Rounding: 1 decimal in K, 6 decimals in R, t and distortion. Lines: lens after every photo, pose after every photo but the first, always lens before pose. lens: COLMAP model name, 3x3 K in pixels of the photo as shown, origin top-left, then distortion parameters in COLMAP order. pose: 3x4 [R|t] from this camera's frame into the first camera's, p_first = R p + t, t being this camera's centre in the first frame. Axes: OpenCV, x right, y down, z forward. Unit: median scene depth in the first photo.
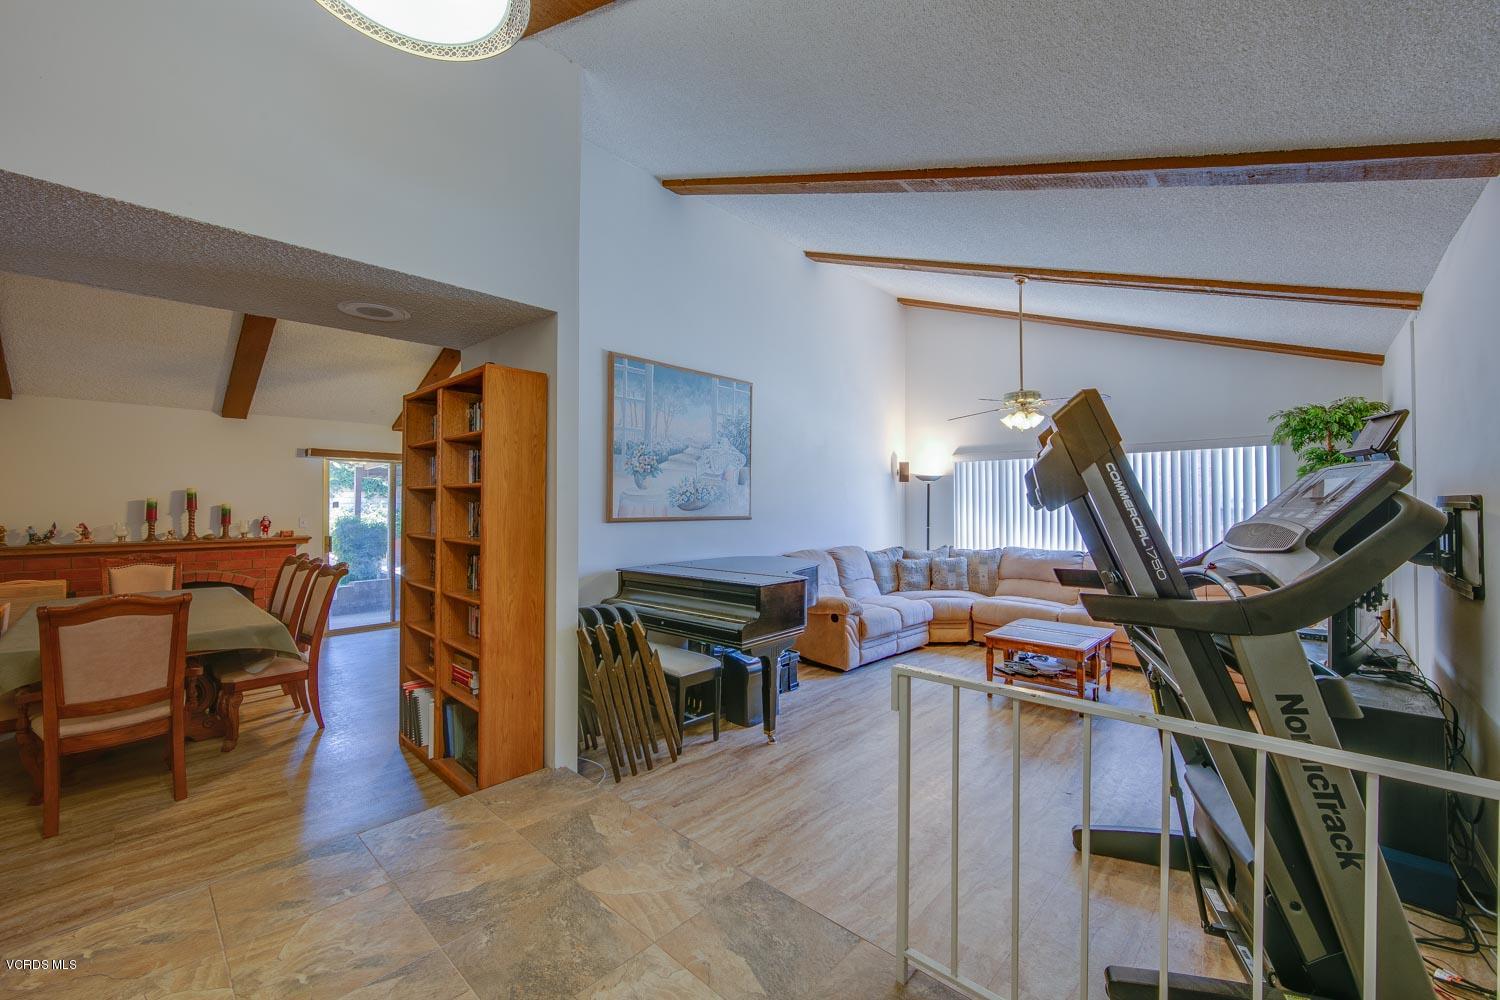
lens RADIAL K [[599.9, 0, 751.4], [0, 599.9, 508.4], [0, 0, 1]] dist [-0.011597, 0.002177]
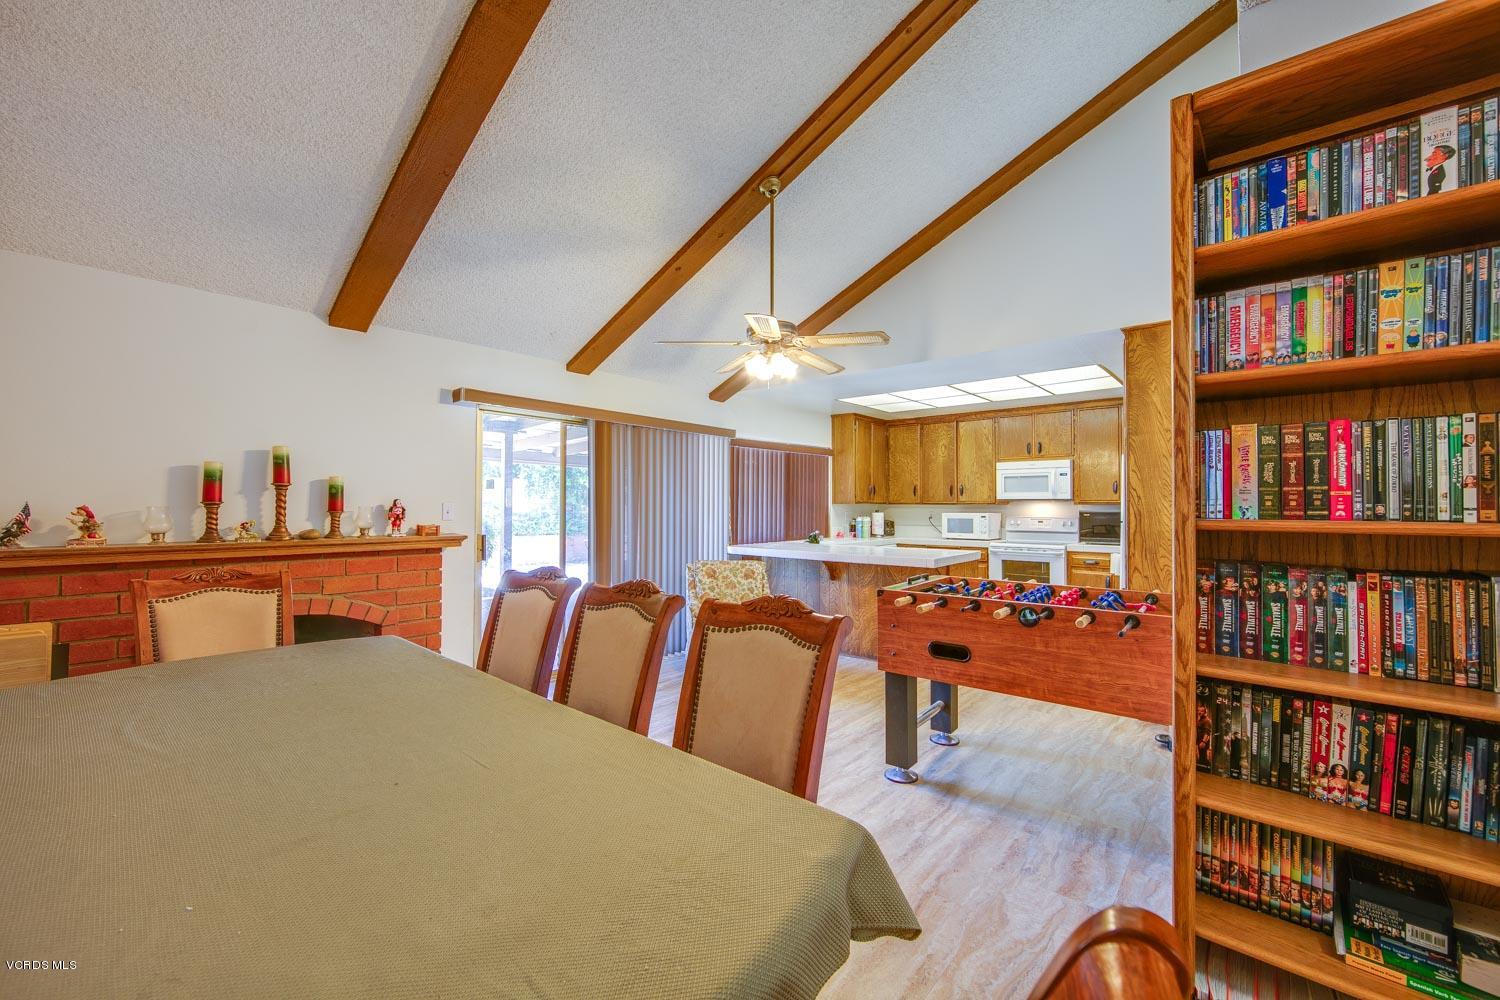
lens RADIAL K [[599.9, 0, 755.9], [0, 599.9, 503.0], [0, 0, 1]] dist [-0.011597, 0.002177]
pose [[0.999581, 0.003696, 0.028695, -0.528649], [-0.003305, 0.999901, -0.013658, 0.025459], [-0.028743, 0.013557, 0.999495, 0.443735]]
